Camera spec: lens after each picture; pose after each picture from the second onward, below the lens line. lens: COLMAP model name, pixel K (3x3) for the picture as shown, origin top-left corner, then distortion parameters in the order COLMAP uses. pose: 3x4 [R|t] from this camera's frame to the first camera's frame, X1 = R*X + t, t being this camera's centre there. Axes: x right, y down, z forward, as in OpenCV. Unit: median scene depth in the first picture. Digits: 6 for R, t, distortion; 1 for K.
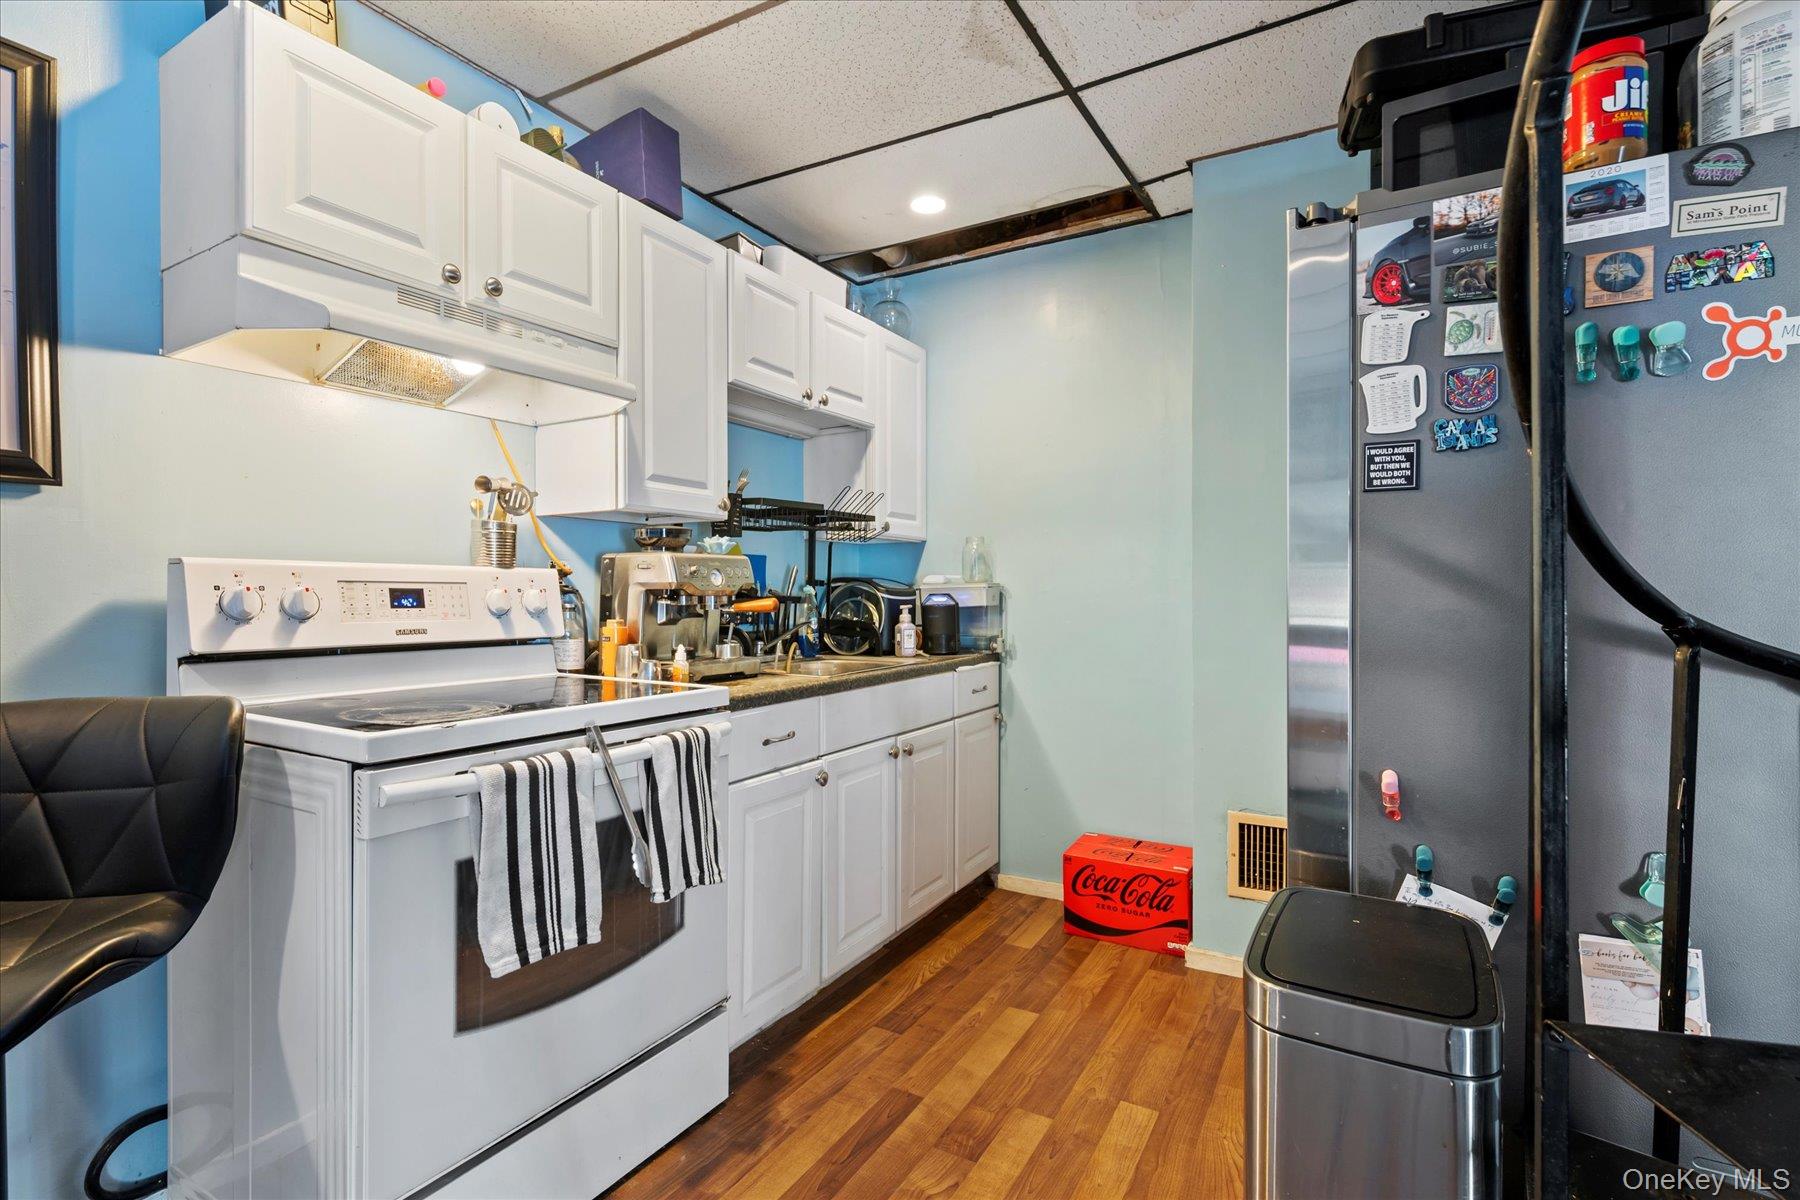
lens RADIAL K [[837.6, 0, 896.2], [0, 837.6, 595.8], [0, 0, 1]] dist [0.002927, 0.000089]
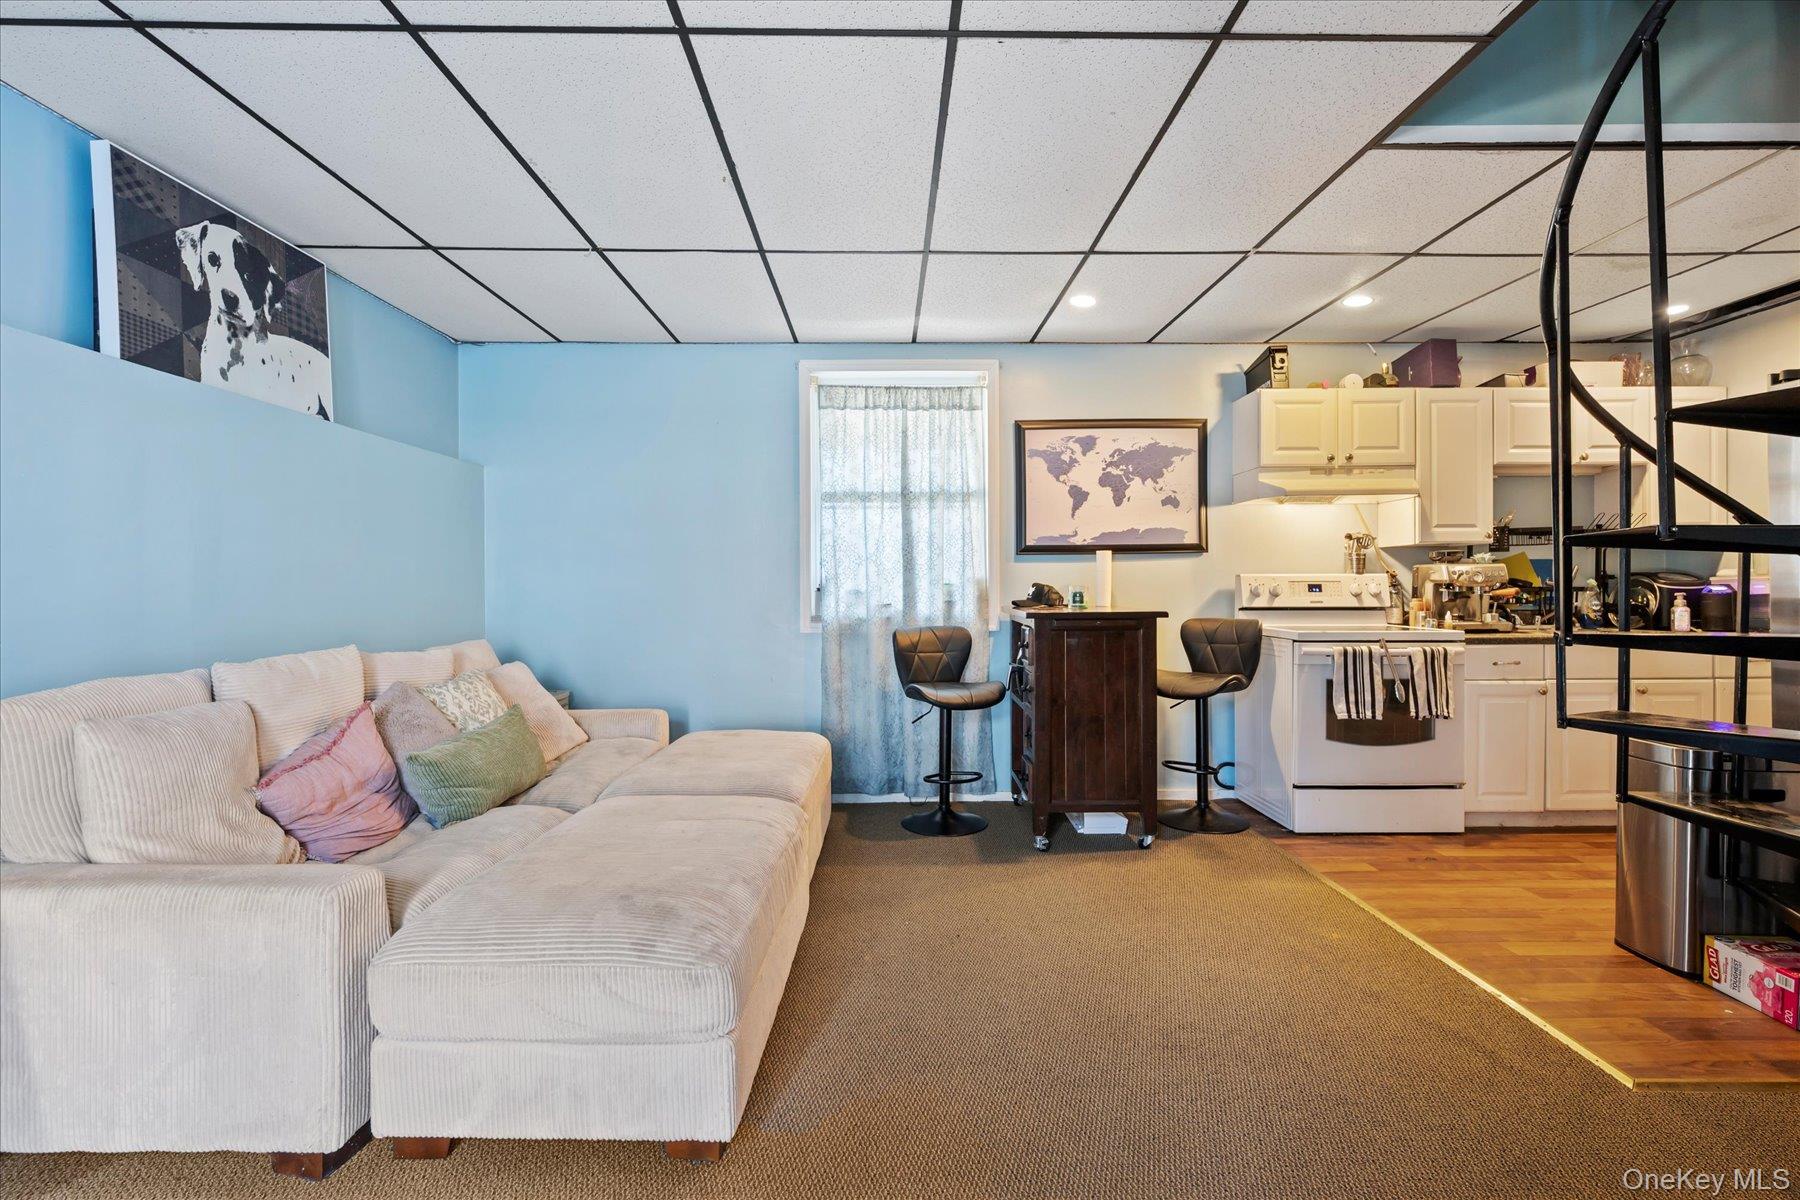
lens RADIAL K [[837.6, 0, 896.2], [0, 837.6, 595.8], [0, 0, 1]] dist [0.002927, 0.000089]
pose [[0.521597, 0.007245, -0.853161, 0.775084], [0.003318, 0.999939, 0.010520, -0.003828], [0.853186, -0.008318, 0.521541, -1.178322]]
